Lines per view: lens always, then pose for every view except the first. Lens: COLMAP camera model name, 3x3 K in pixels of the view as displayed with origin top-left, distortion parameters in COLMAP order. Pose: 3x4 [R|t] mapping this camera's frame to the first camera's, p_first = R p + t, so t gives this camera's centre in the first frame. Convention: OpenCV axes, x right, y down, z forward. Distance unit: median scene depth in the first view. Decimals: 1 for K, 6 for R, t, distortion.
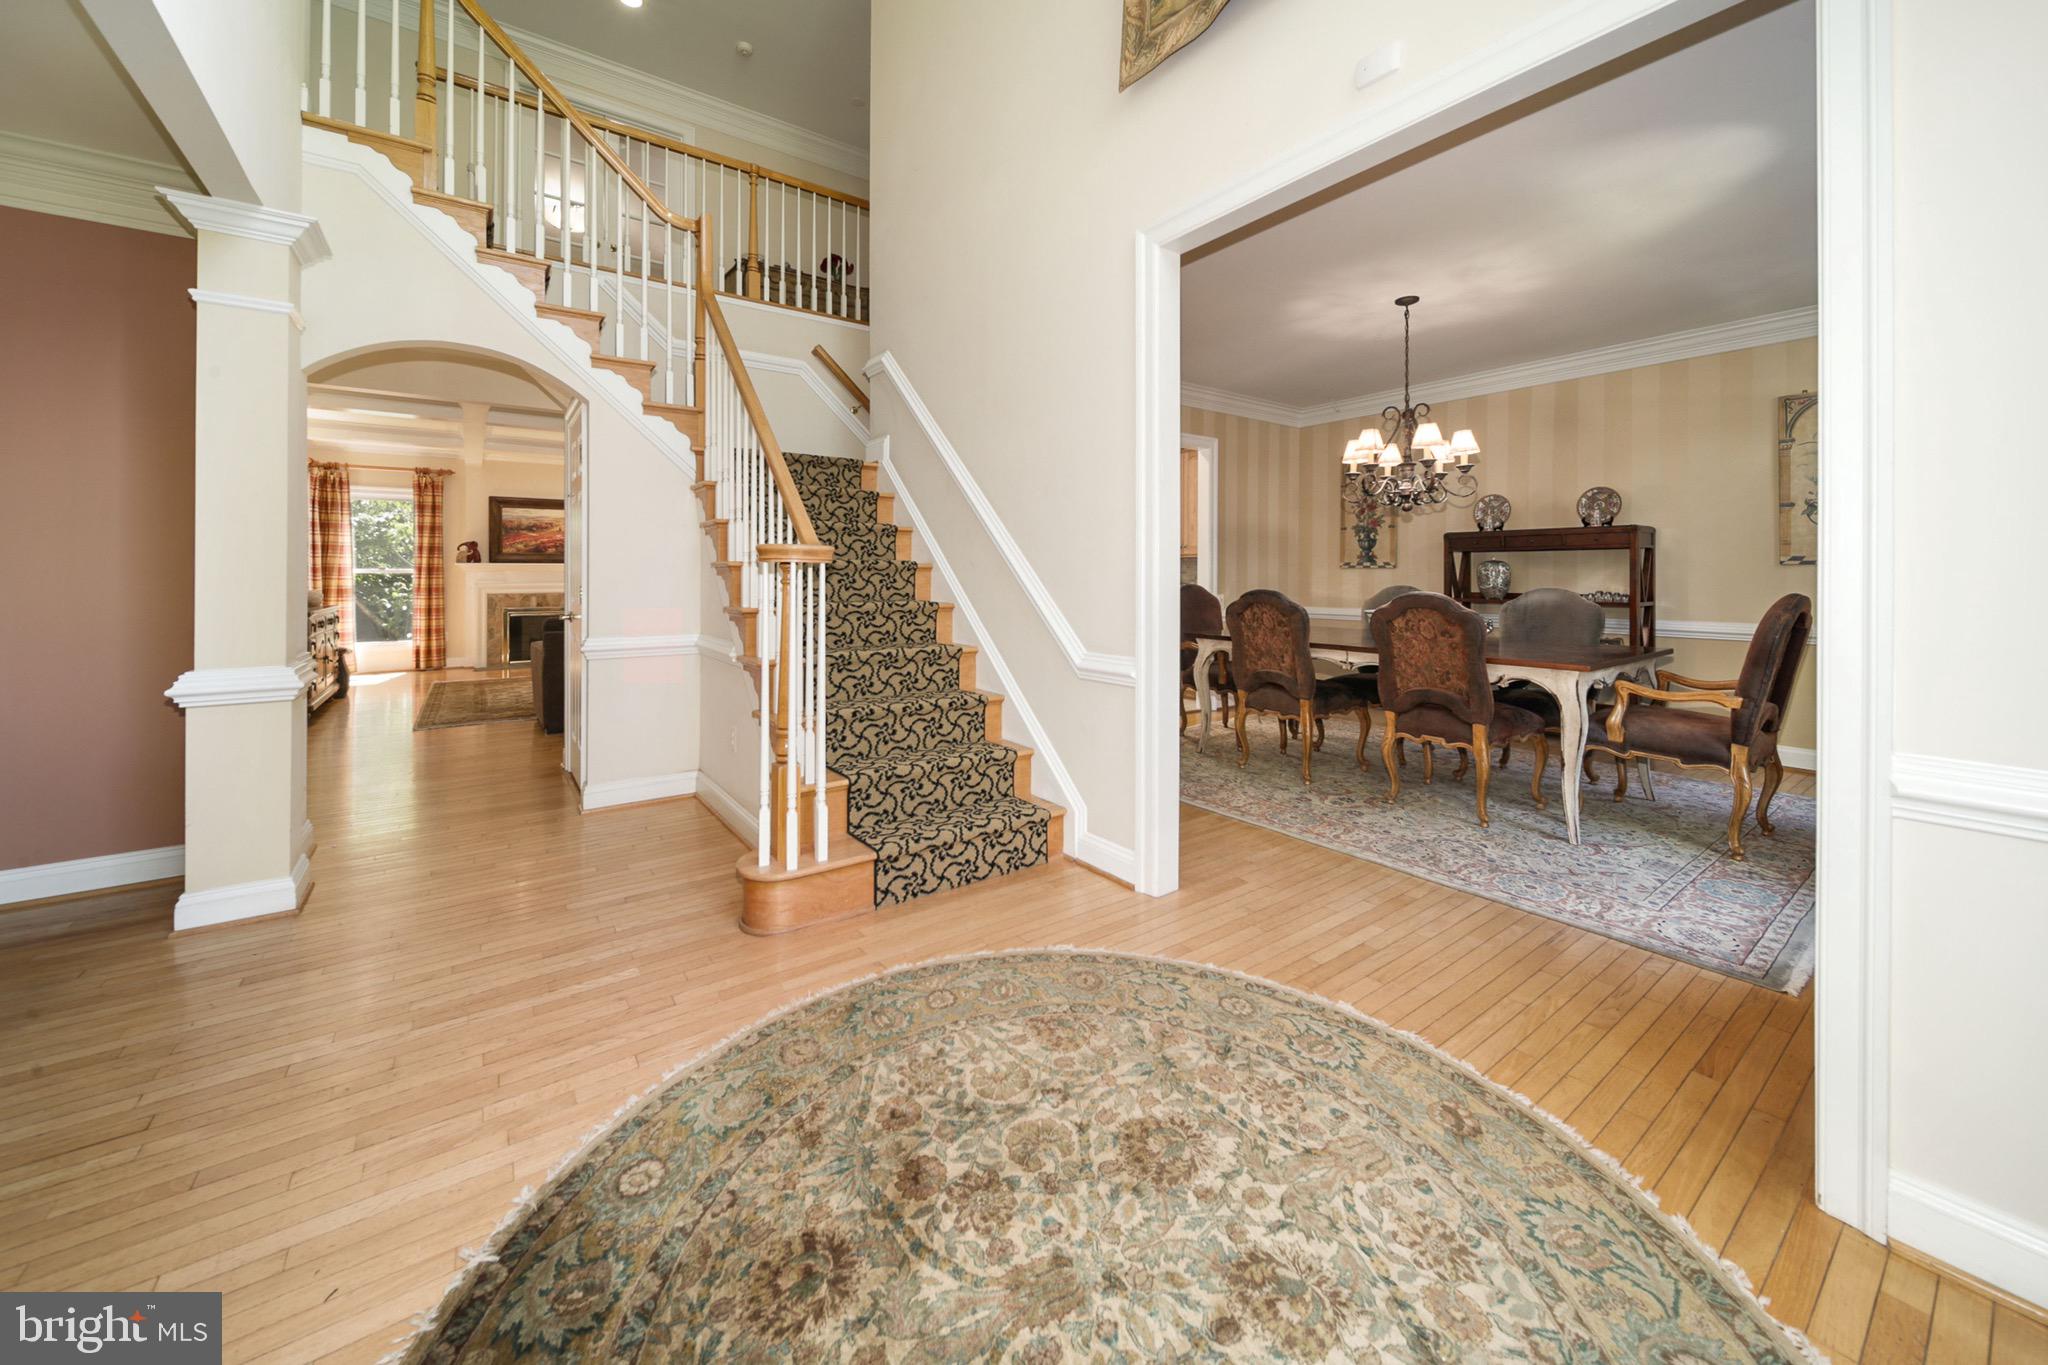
lens RADIAL K [[759.3, 0, 1023.5], [0, 759.3, 581.2], [0, 0, 1]] dist [-0.001284, -0.000390]
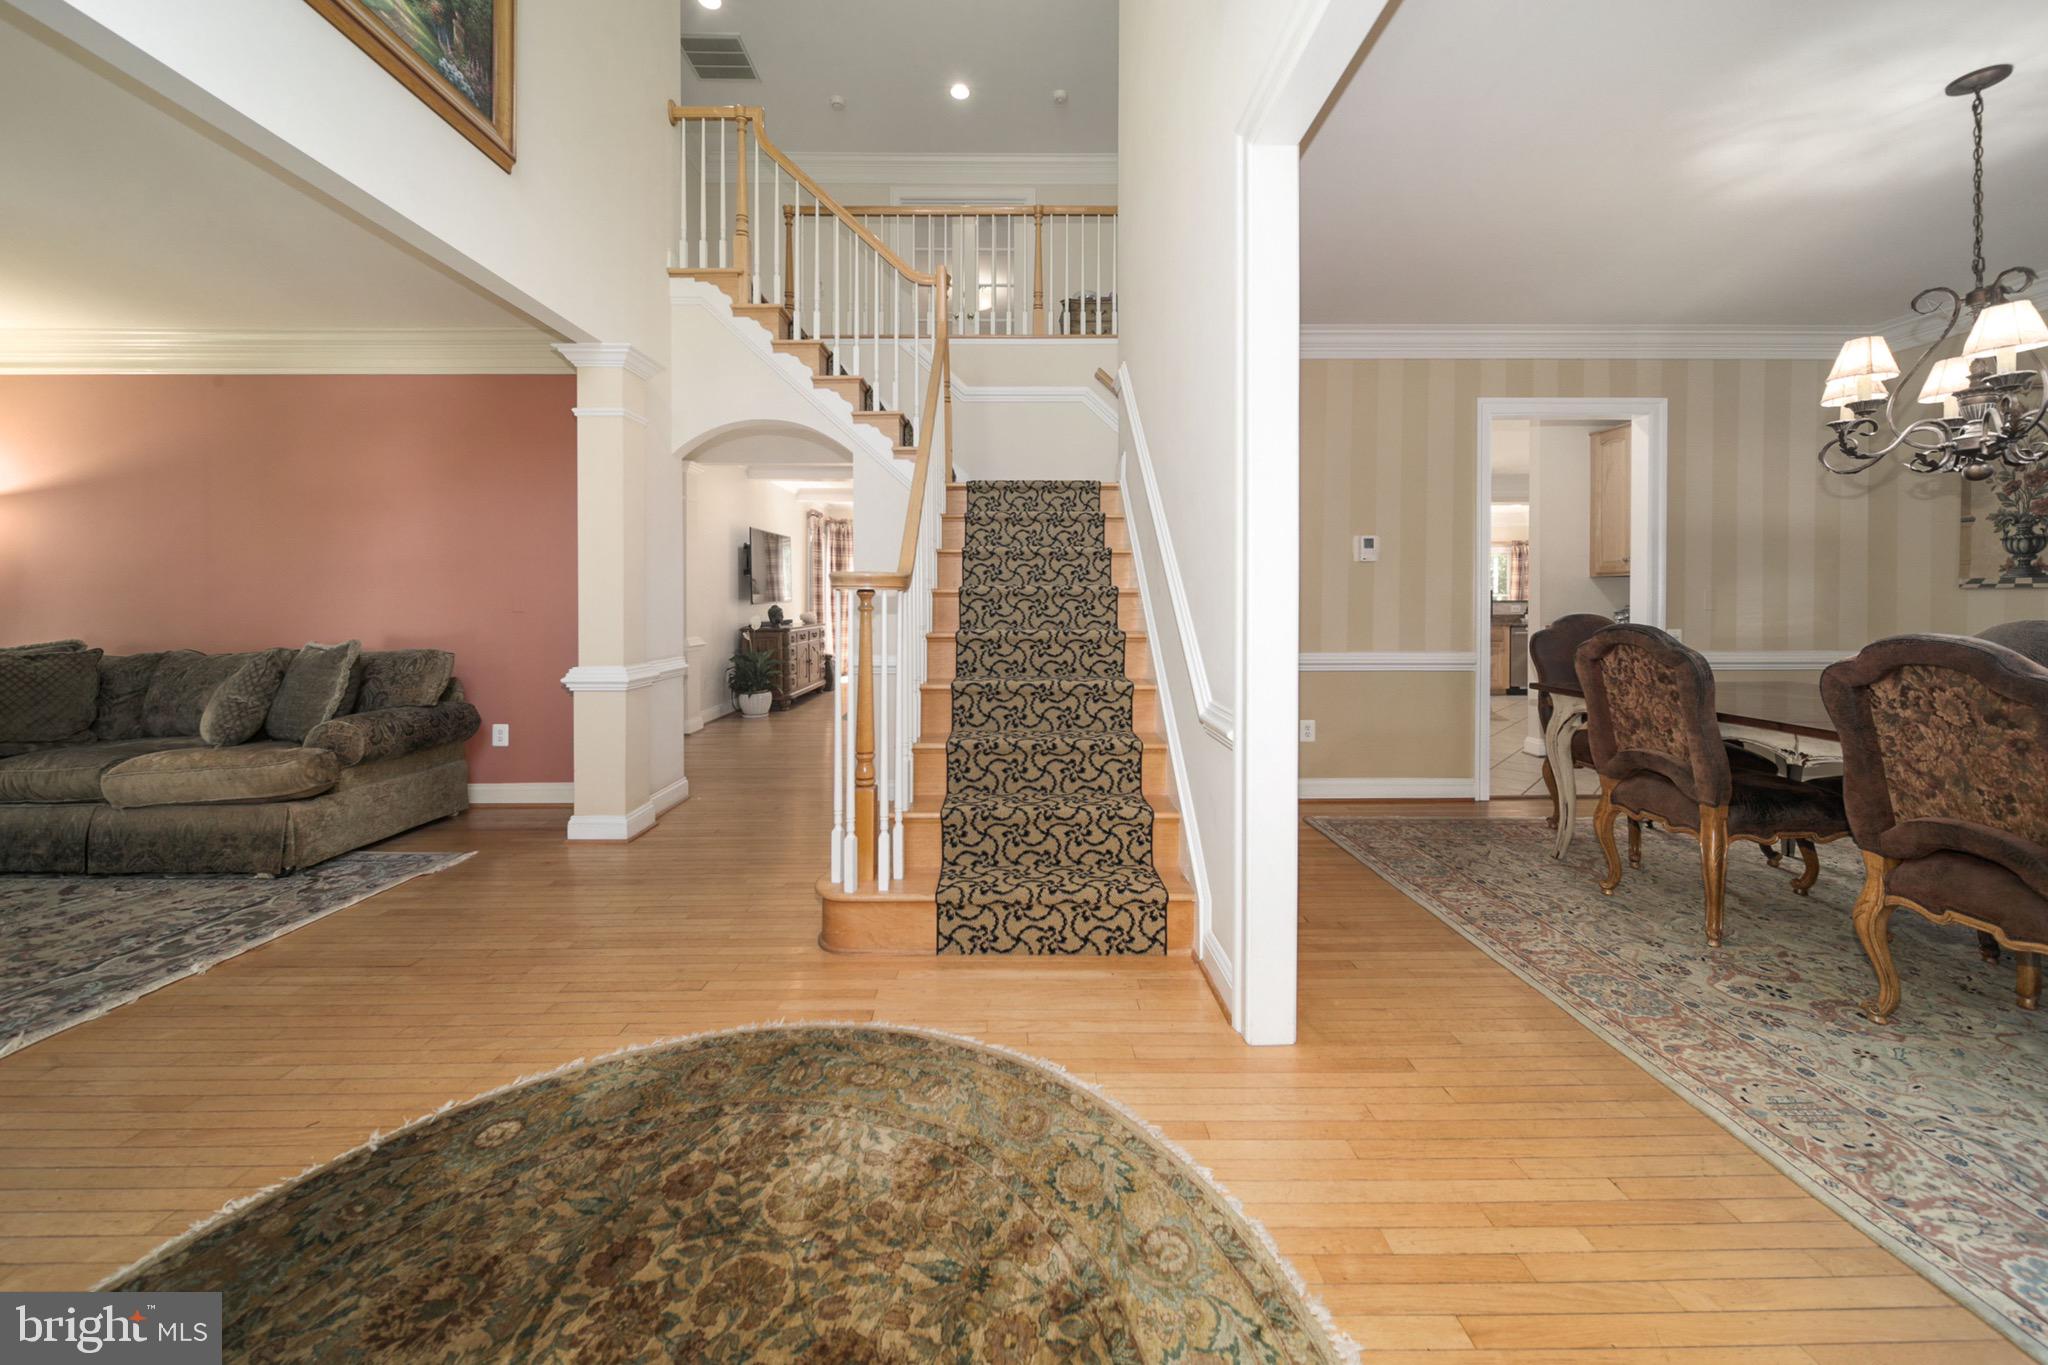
lens RADIAL K [[742.7, 0, 1019.4], [0, 742.7, 610.8], [0, 0, 1]] dist [0.000212, -0.000927]
pose [[0.810832, 0.007138, -0.585236, 0.329807], [-0.003765, 0.999969, 0.006981, -0.002838], [0.585267, -0.003457, 0.810833, 0.237958]]
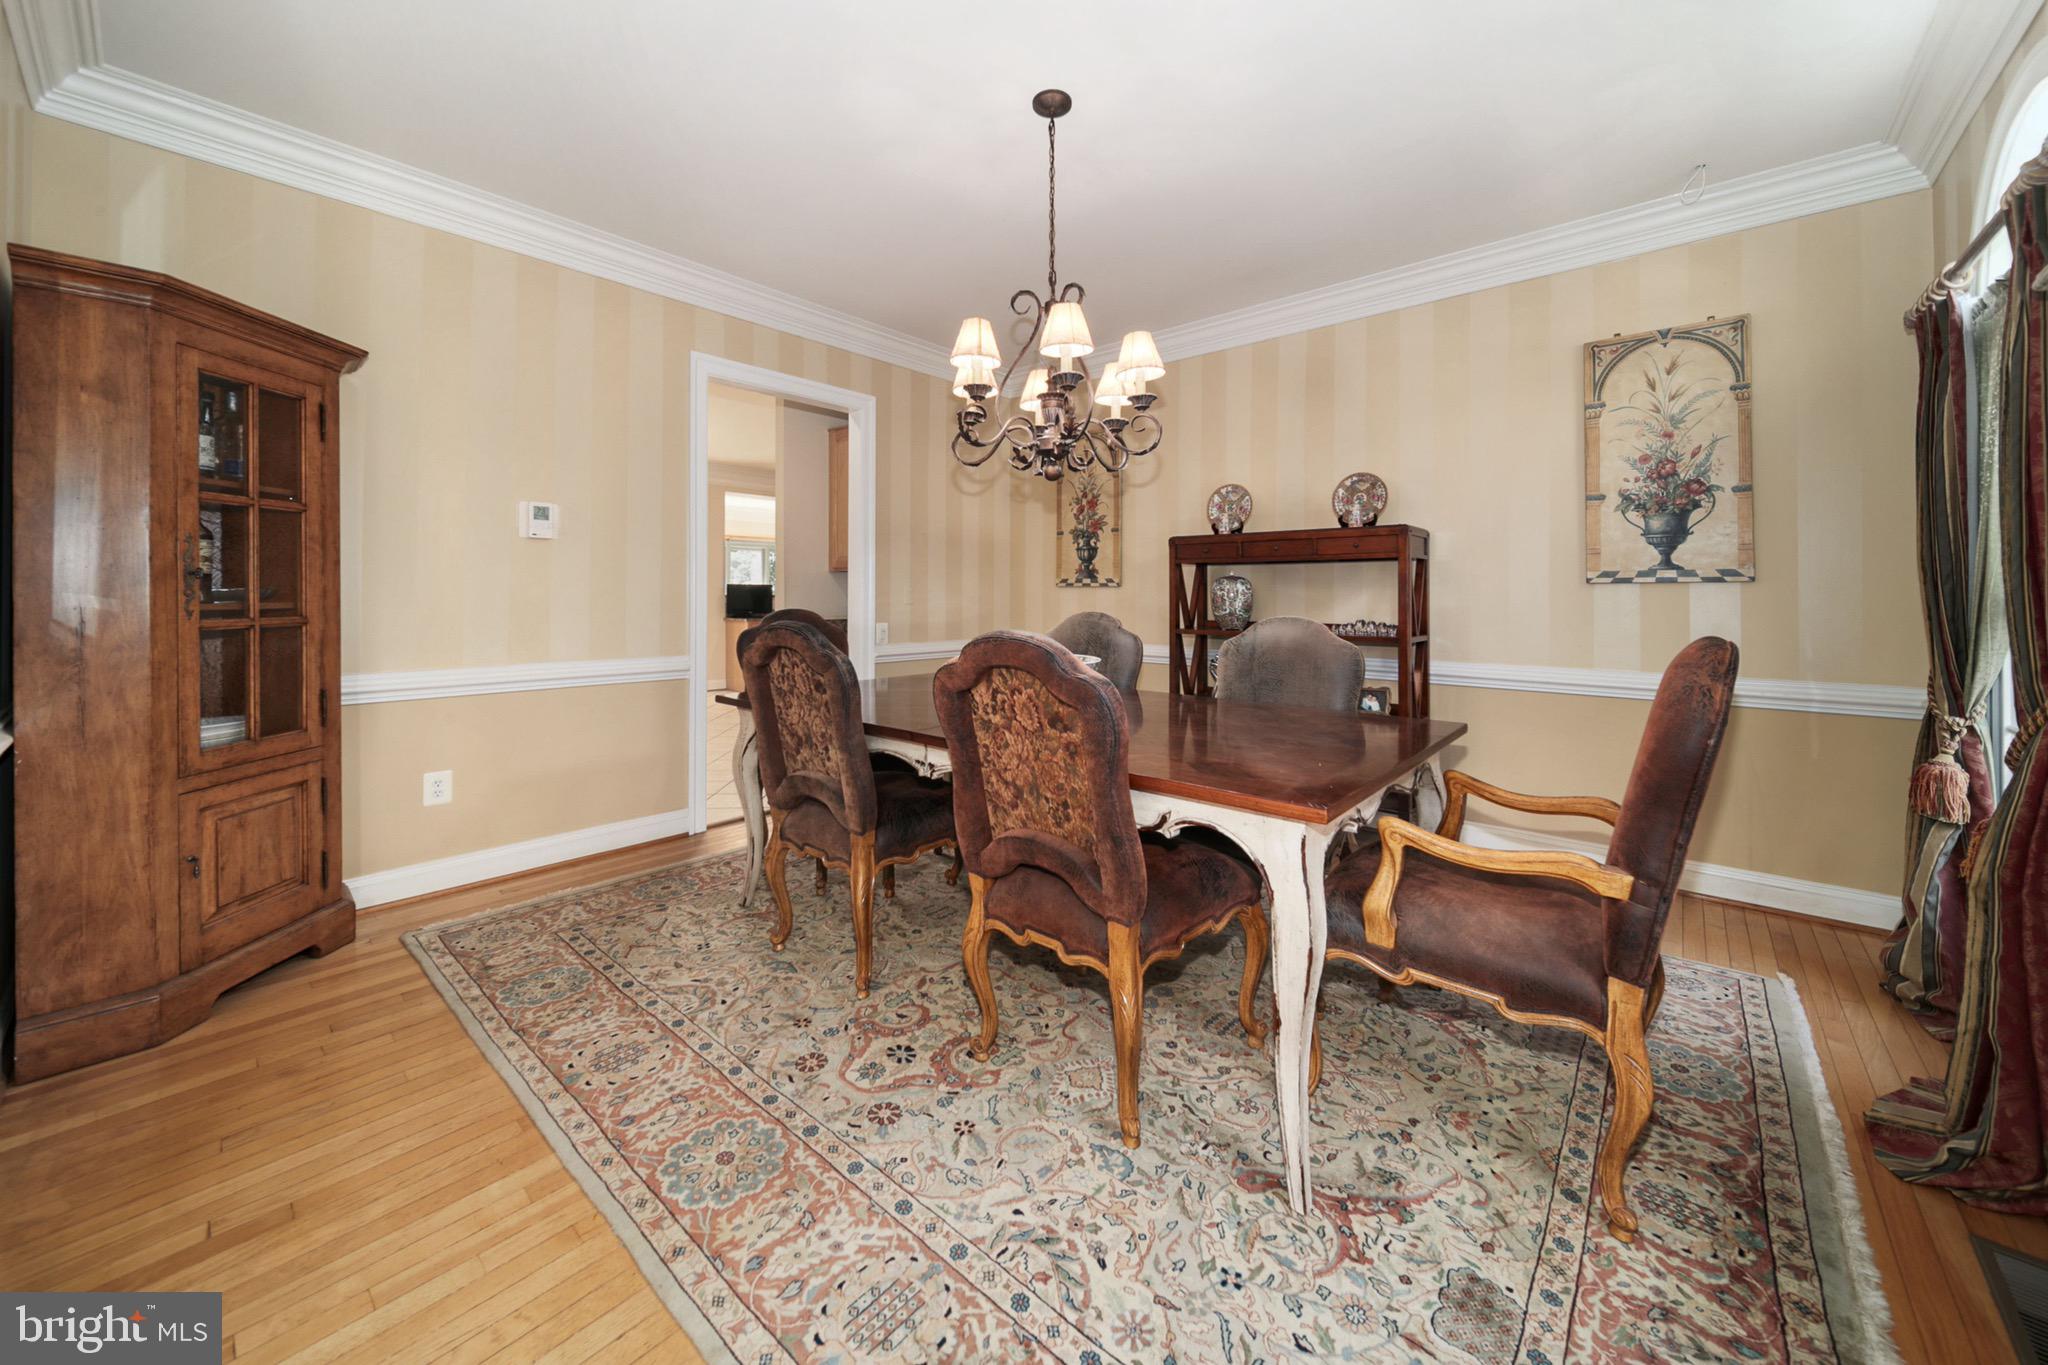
lens RADIAL K [[746.6, 0, 1027.1], [0, 746.6, 599.0], [0, 0, 1]] dist [0.002745, -0.002362]
pose [[0.975461, 0.004111, 0.220135, 0.452922], [-0.003238, 0.999985, -0.004325, -0.003179], [-0.220149, 0.003506, 0.975460, 0.581357]]
